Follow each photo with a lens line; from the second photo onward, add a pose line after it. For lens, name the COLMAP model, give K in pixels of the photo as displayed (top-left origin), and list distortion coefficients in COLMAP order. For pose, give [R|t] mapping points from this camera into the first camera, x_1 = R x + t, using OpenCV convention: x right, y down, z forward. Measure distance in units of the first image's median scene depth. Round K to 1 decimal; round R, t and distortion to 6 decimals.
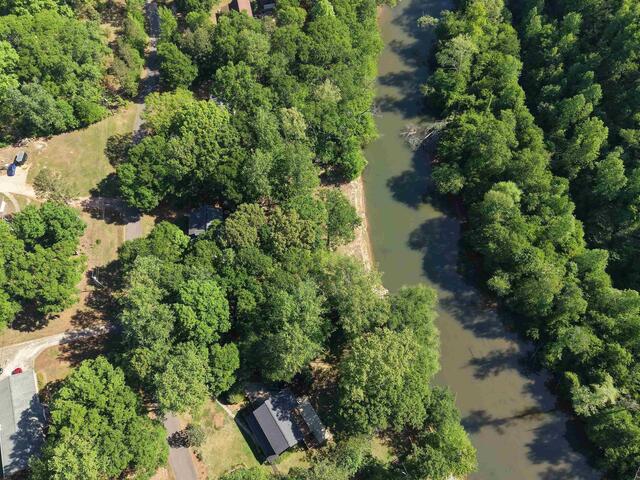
lens RADIAL K [[472.3, 0, 325.0], [0, 472.3, 238.3], [0, 0, 1]] dist [0.039810, -0.055585]
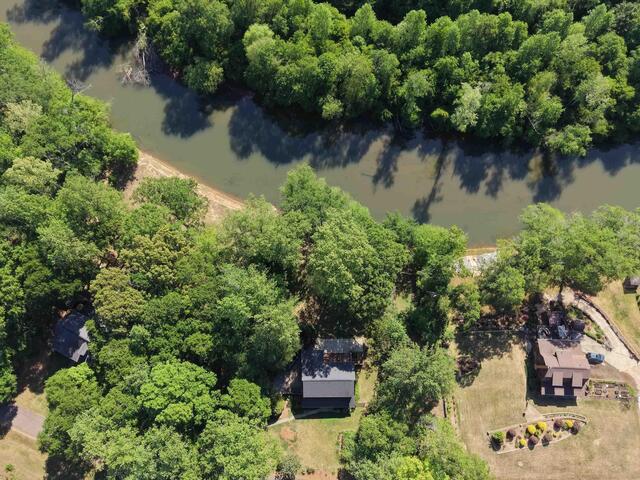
lens RADIAL K [[472.3, 0, 318.1], [0, 472.3, 238.7], [0, 0, 1]] dist [0.039810, -0.055585]
pose [[0.540602, -0.816018, 0.204608, -0.066141], [0.760056, 0.578005, 0.297027, -0.061941], [-0.360643, -0.005060, 0.932690, 0.112716]]
